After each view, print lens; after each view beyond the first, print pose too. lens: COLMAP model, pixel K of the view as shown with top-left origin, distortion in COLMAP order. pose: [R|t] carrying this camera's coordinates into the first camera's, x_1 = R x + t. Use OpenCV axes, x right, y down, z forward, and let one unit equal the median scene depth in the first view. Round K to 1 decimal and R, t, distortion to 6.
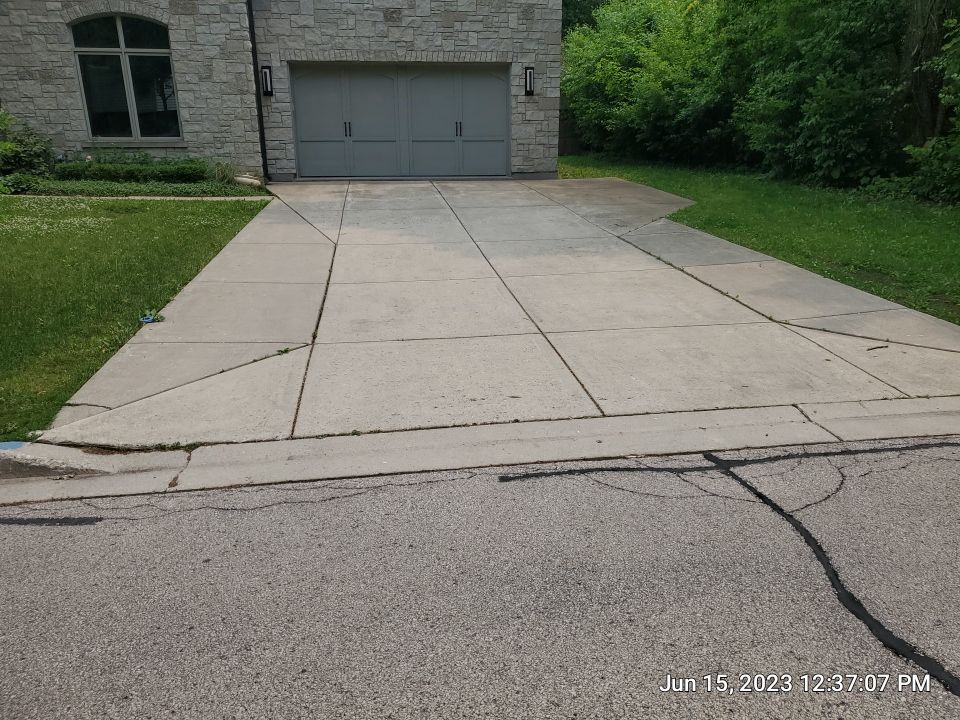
lens RADIAL K [[772.8, 0, 499.4], [0, 772.8, 359.8], [0, 0, 1]] dist [0.034596, -0.012360]
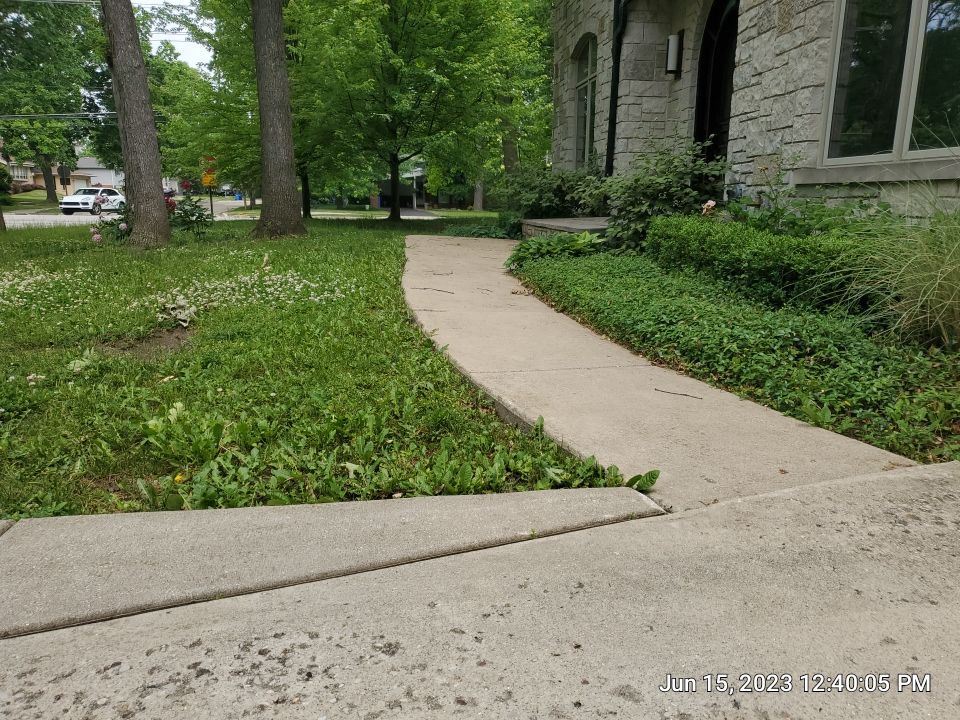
lens RADIAL K [[739.4, 0, 488.8], [0, 739.4, 375.6], [0, 0, 1]] dist [0.013057, 0.000245]
pose [[-0.024891, 0.247337, -0.968610, -0.142372], [-0.312148, 0.918543, 0.242574, -0.228964], [0.949707, 0.308387, 0.054342, 0.874436]]
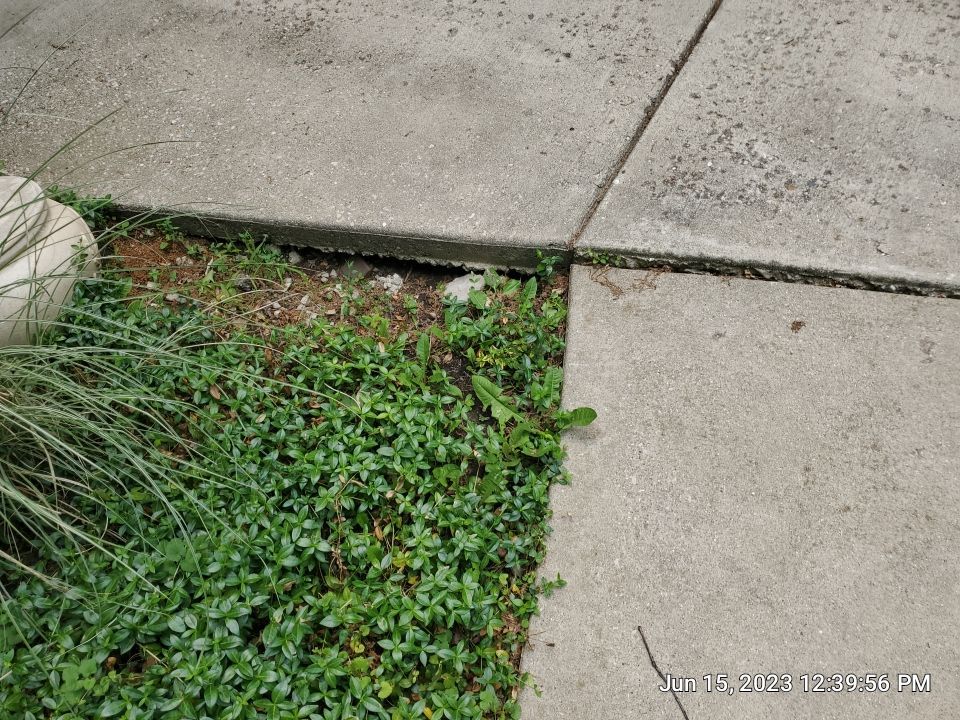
lens RADIAL K [[772.8, 0, 499.4], [0, 772.8, 359.8], [0, 0, 1]] dist [0.034596, -0.012360]
pose [[0.590549, -0.707556, 0.388094, -0.336122], [0.363915, 0.662724, 0.654494, -0.275328], [-0.720290, -0.245278, 0.648861, 0.898838]]
